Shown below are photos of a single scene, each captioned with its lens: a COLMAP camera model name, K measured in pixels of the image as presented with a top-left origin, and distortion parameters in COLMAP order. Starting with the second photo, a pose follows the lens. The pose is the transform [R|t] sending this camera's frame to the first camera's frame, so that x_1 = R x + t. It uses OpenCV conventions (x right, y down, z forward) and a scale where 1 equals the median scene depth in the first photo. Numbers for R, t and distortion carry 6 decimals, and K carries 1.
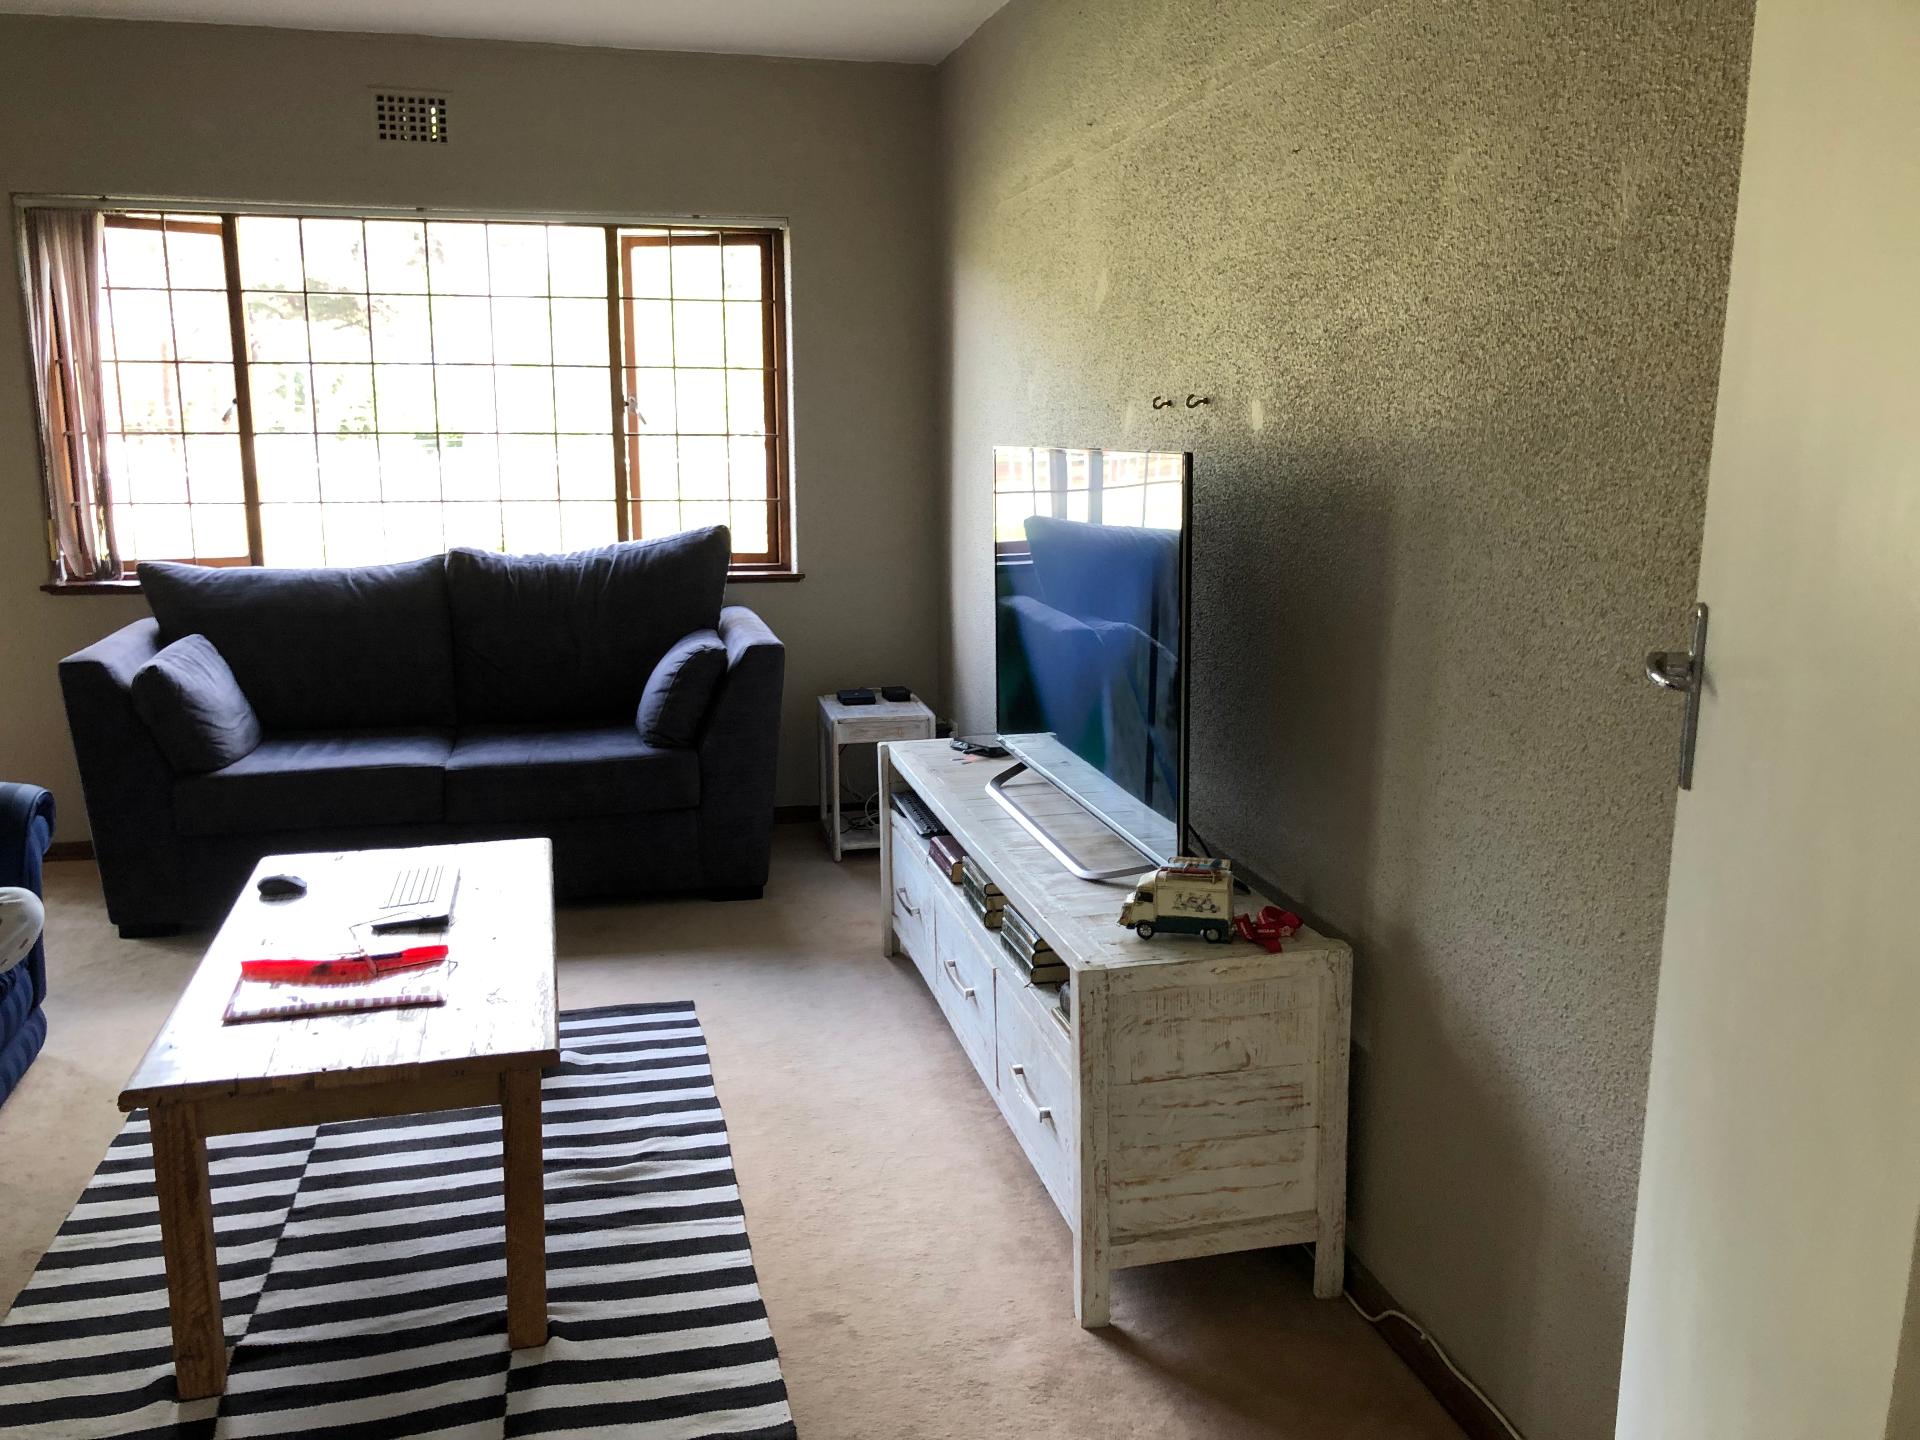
lens RADIAL K [[1578.4, 0, 960.0], [0, 1578.4, 720.0], [0, 0, 1]] dist [0.001185, 0.002190]
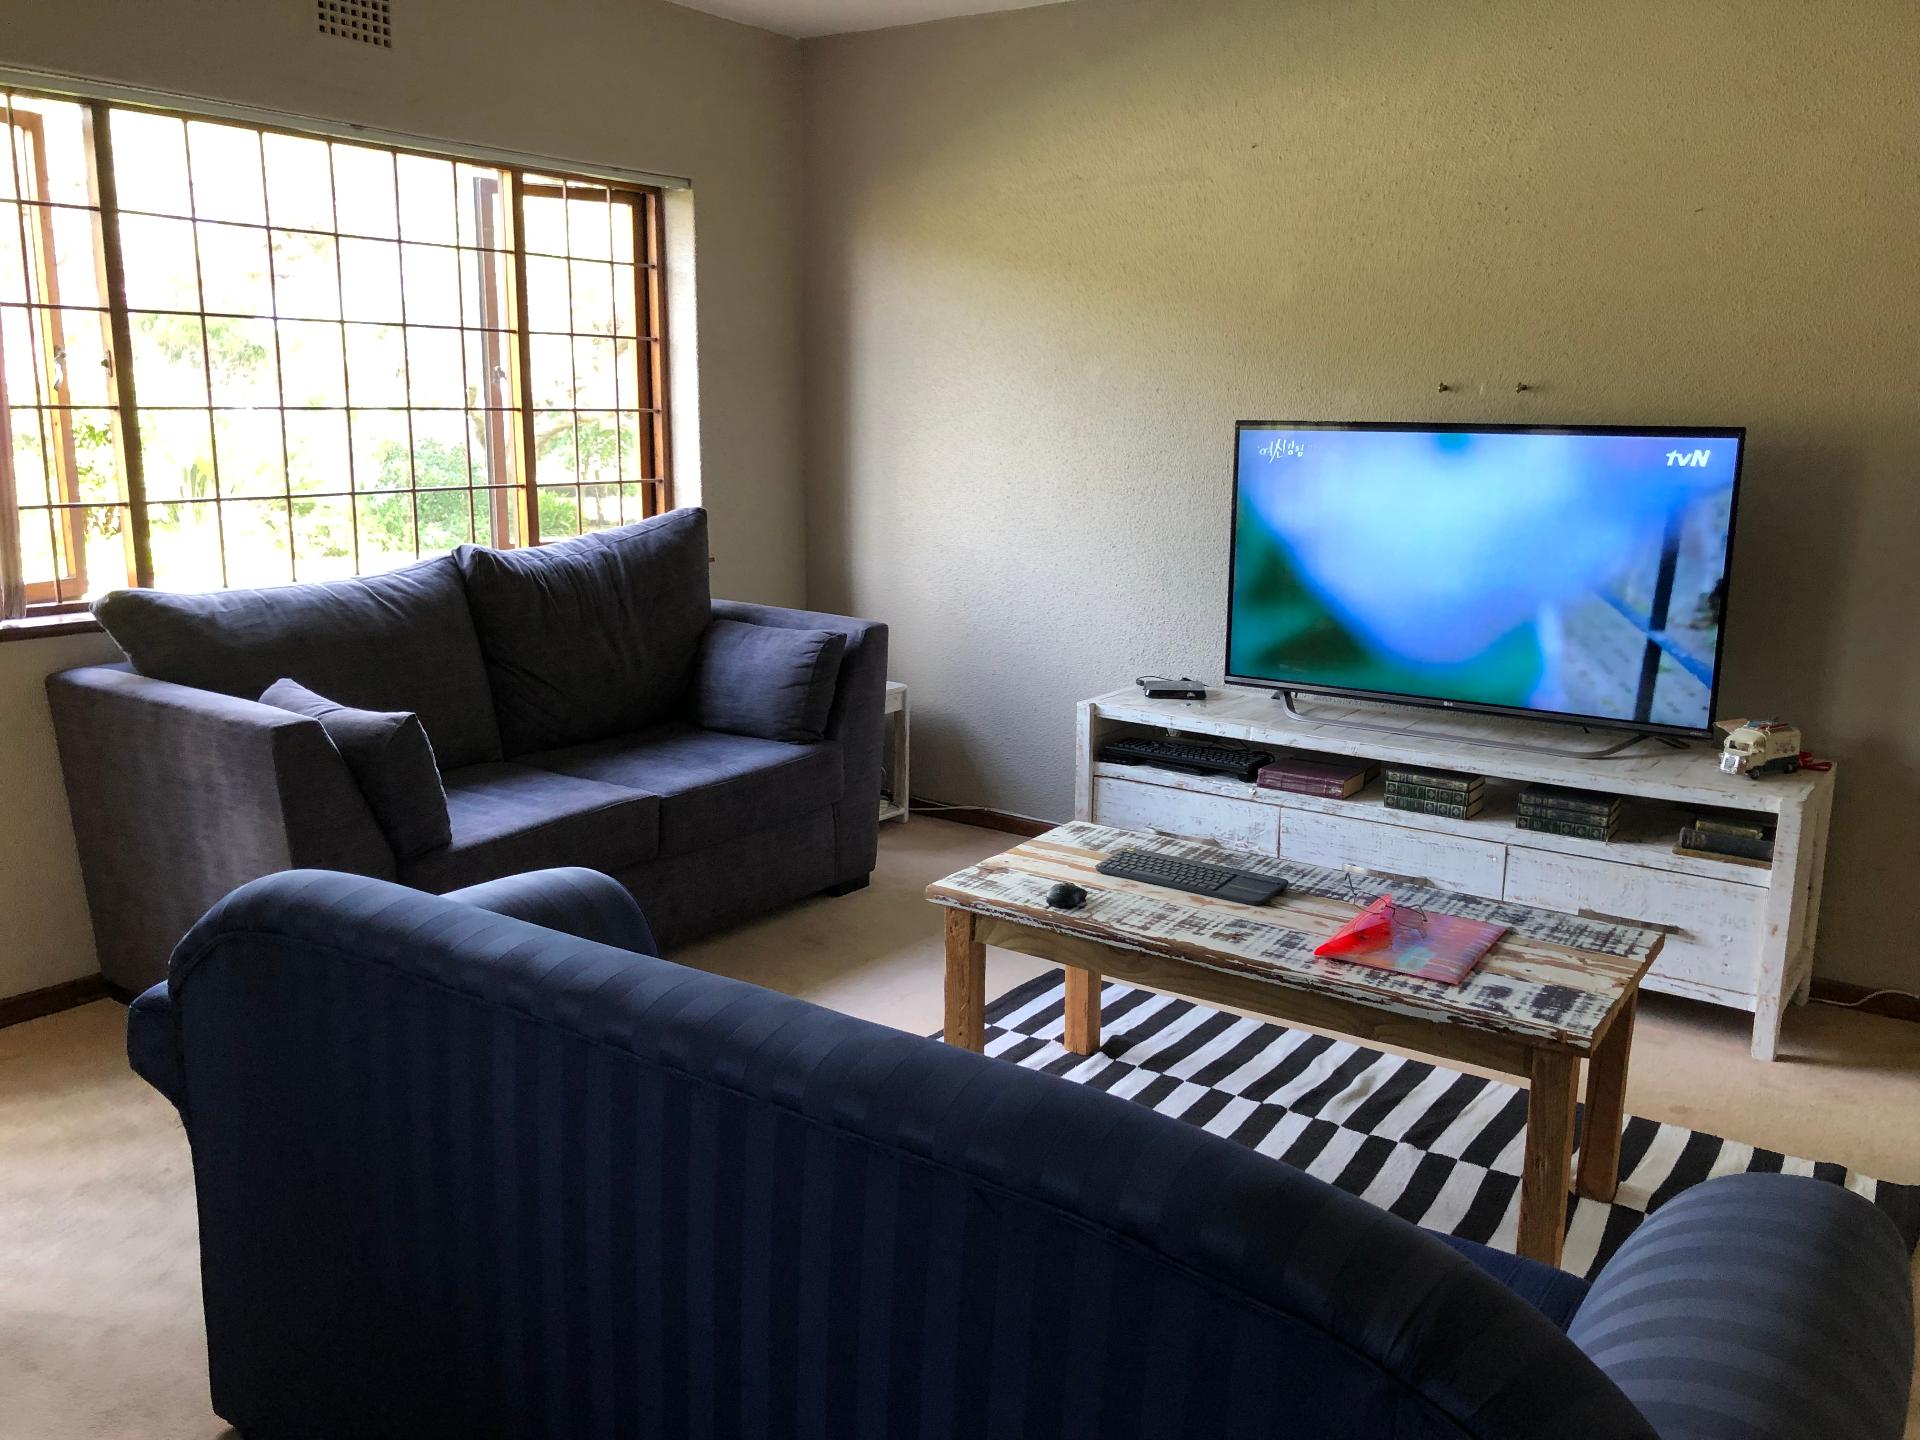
lens RADIAL K [[1596.5, 0, 960.0], [0, 1596.5, 720.0], [0, 0, 1]] dist [0.051573, 0.001926]
pose [[0.762442, -0.120739, 0.635692, -0.658360], [0.113548, 0.992157, 0.052255, -0.032757], [-0.637016, 0.032340, 0.770172, 0.178668]]
